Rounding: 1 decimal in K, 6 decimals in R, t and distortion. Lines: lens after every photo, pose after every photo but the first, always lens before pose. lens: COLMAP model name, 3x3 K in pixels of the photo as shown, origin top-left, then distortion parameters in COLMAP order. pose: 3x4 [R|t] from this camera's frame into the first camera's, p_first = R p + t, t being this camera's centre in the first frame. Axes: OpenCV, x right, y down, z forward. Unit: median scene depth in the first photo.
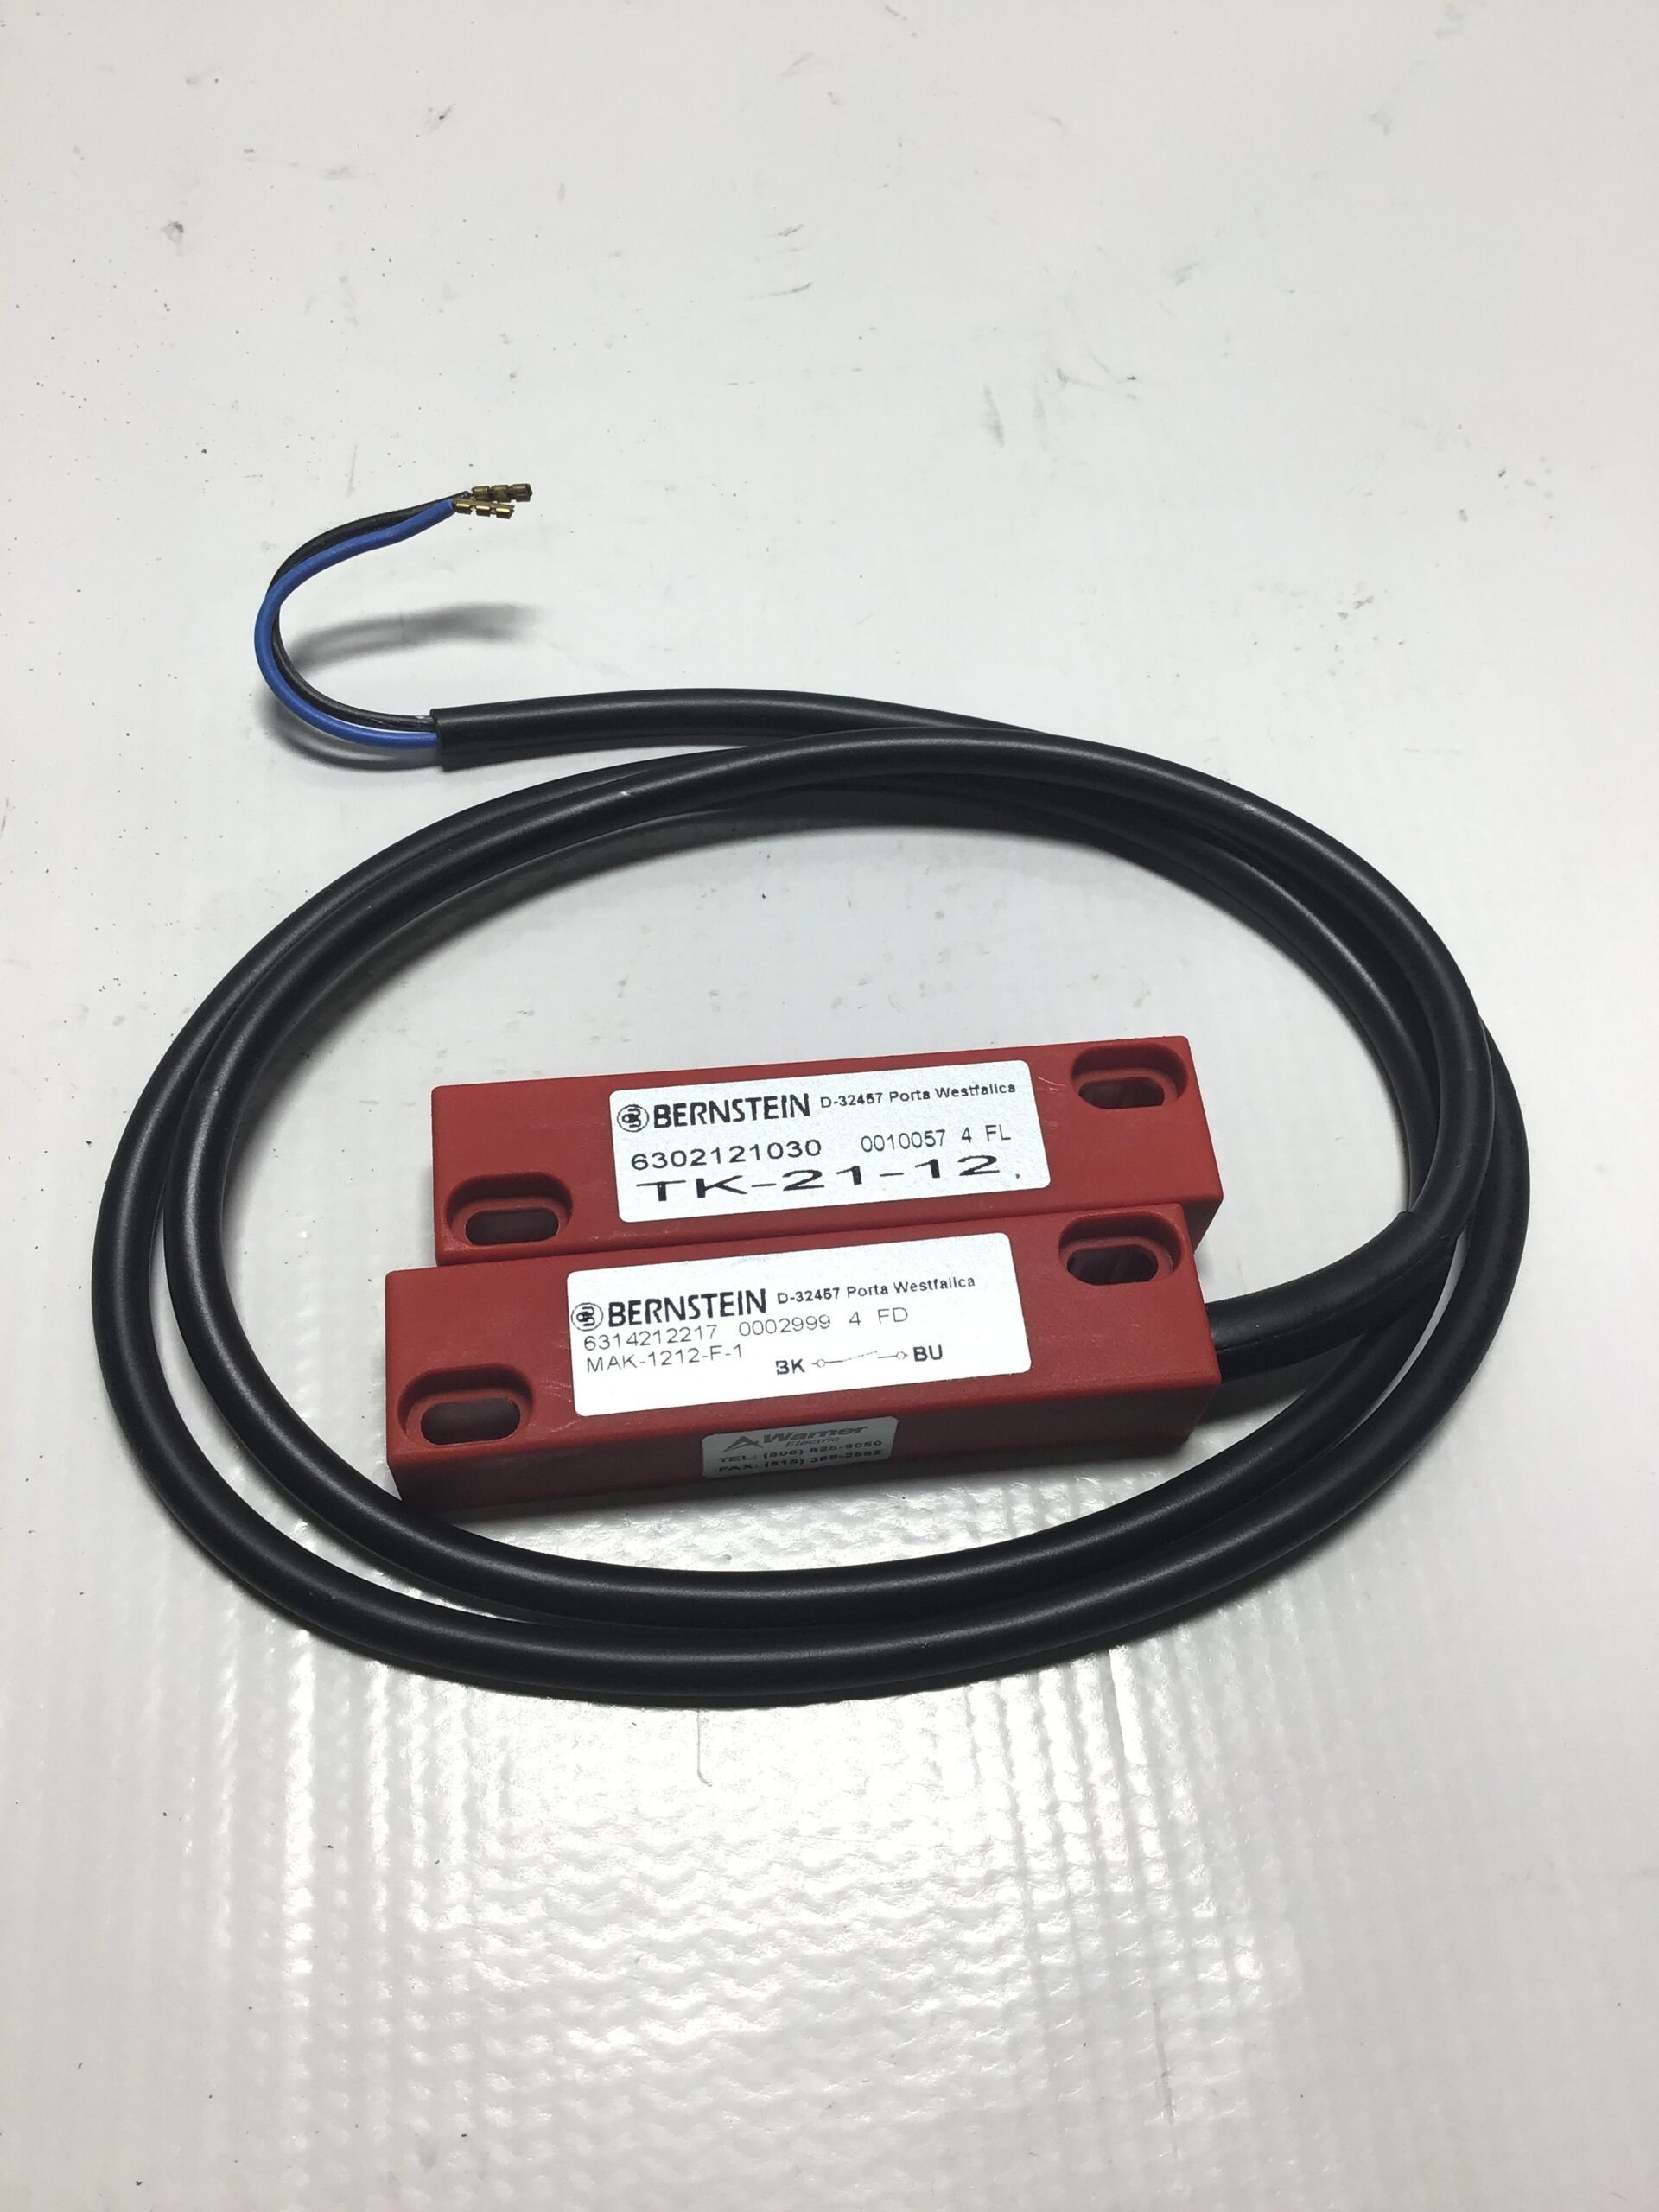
lens RADIAL K [[2254.7, 0, 835.9], [0, 2254.7, 1119.8], [0, 0, 1]] dist [0.063129, 0.000000]
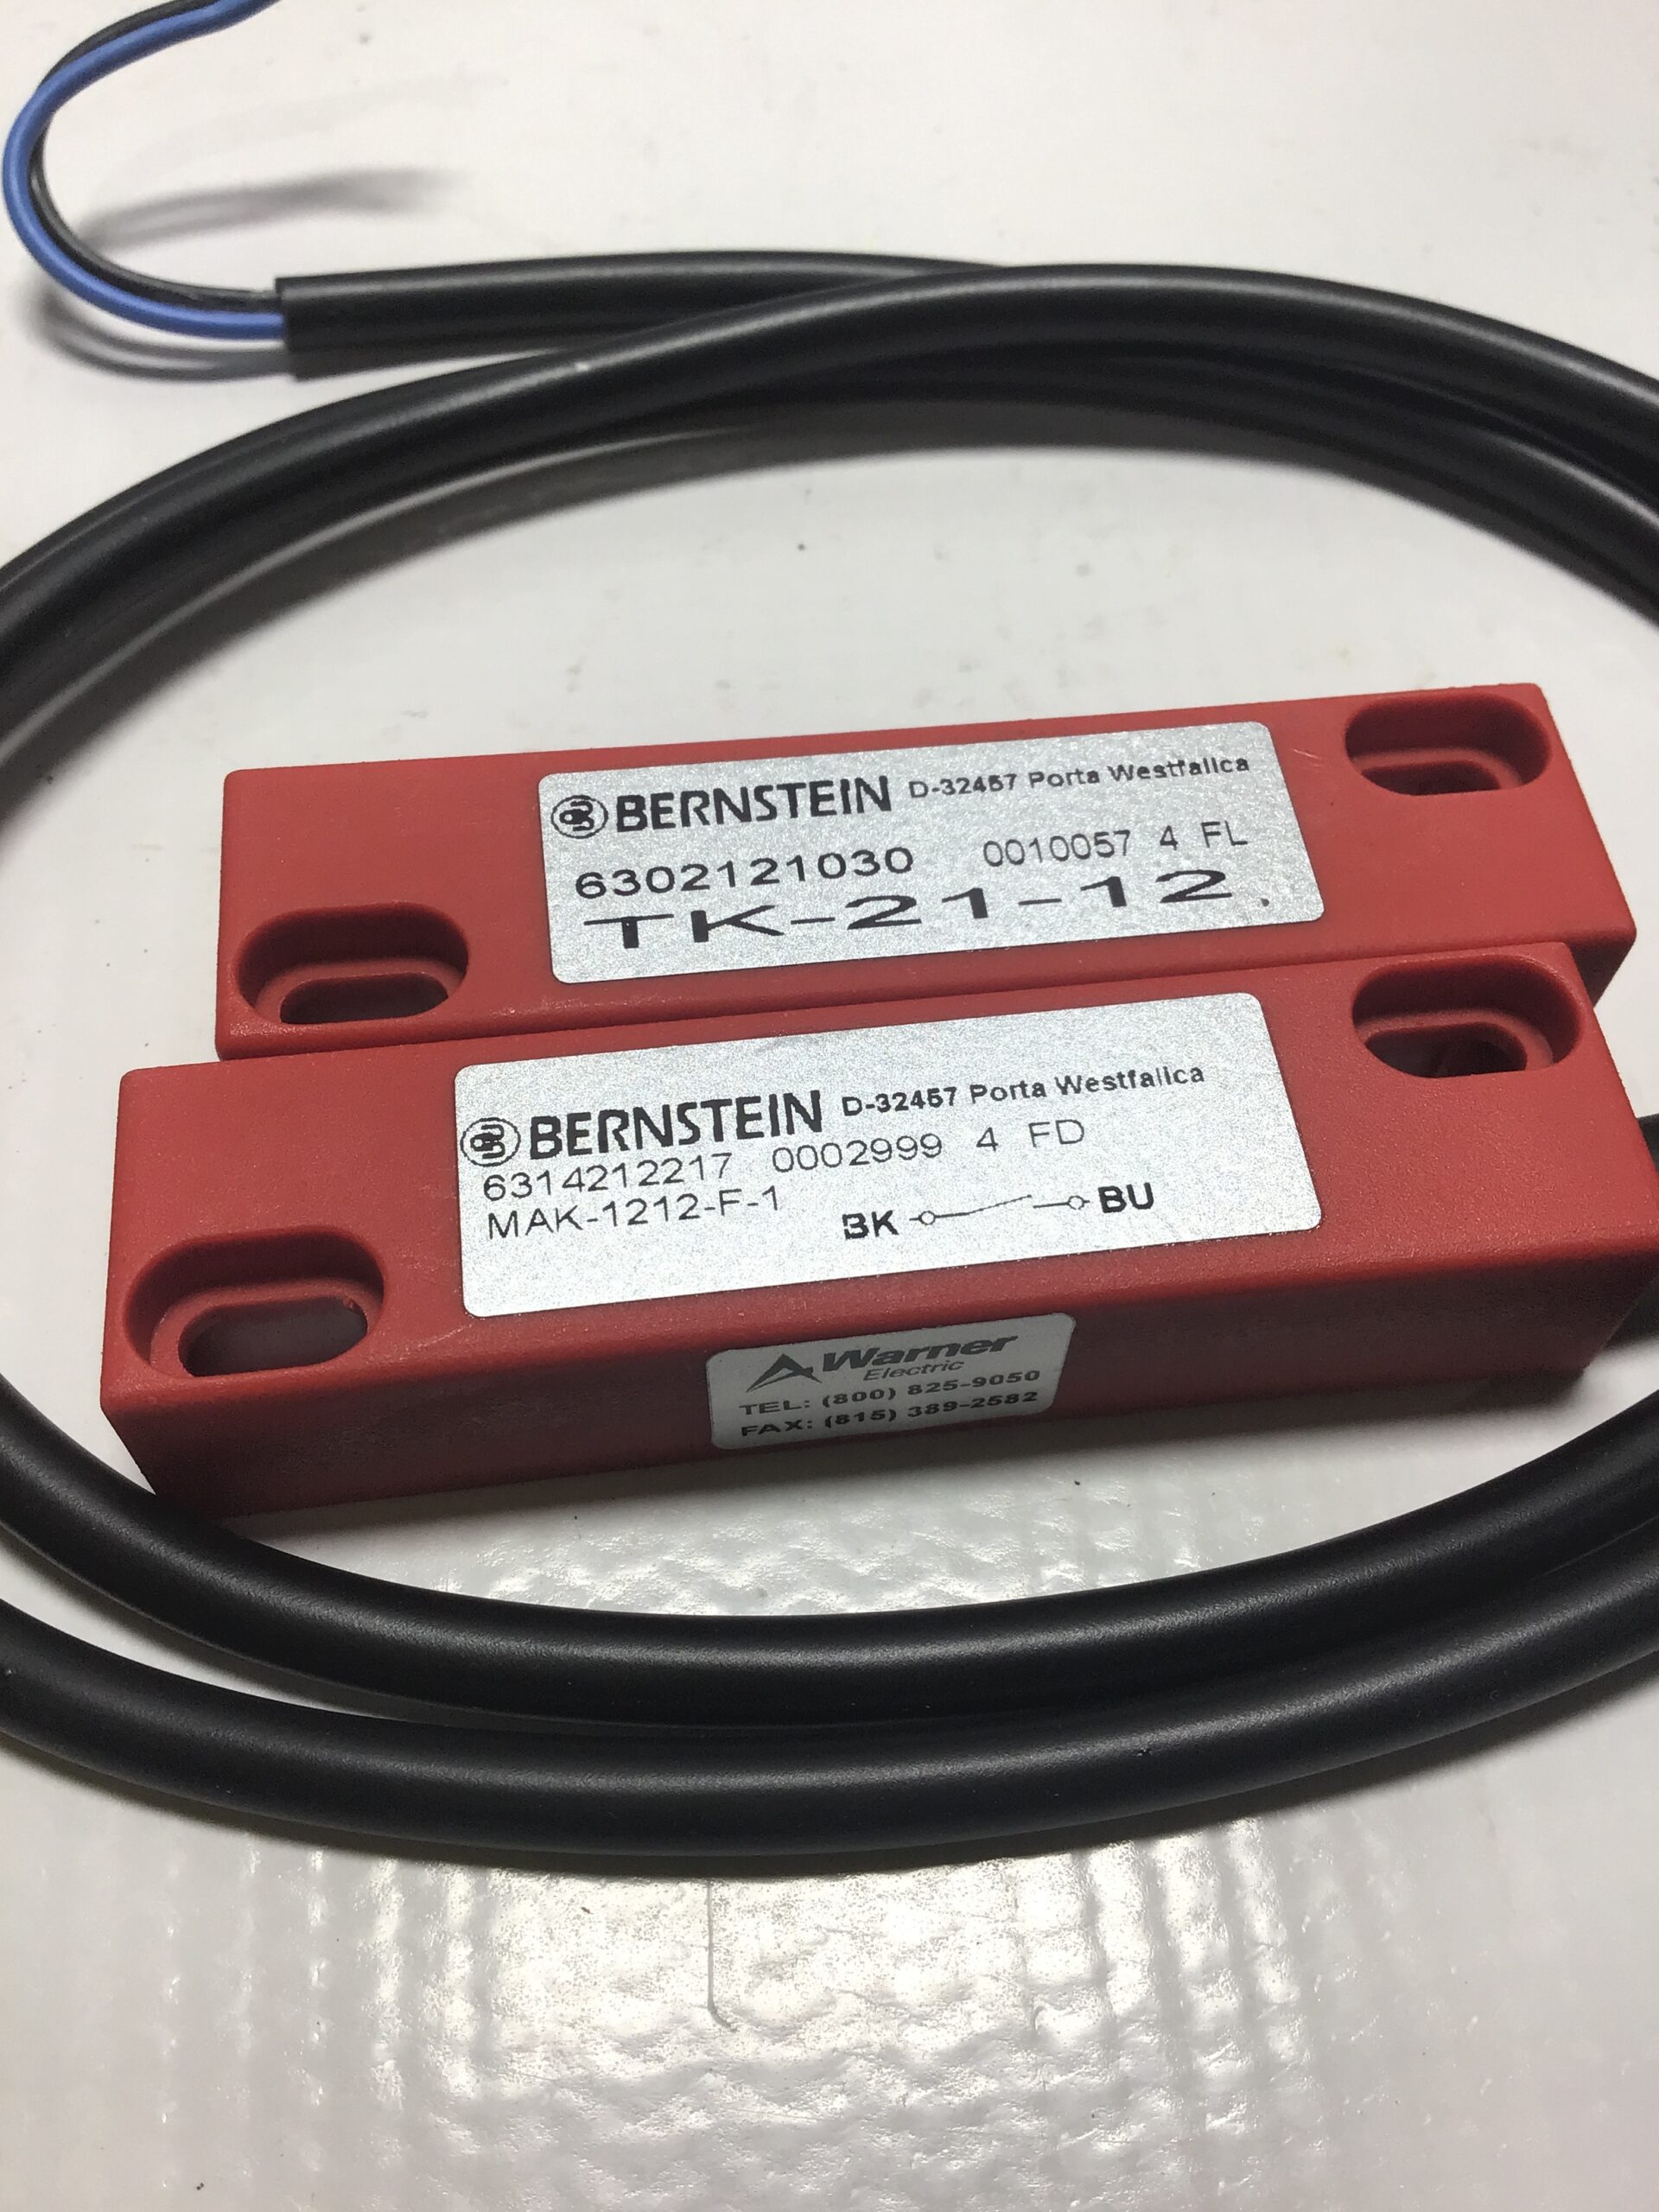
lens RADIAL K [[2254.7, 0, 819.7], [0, 2254.7, 1107.3], [0, 0, 1]] dist [0.063129, 0.000000]
pose [[0.999515, -0.020736, -0.023240, -0.018704], [0.019404, 0.998233, -0.056172, 0.109248], [0.024364, 0.055693, 0.998151, 0.457093]]
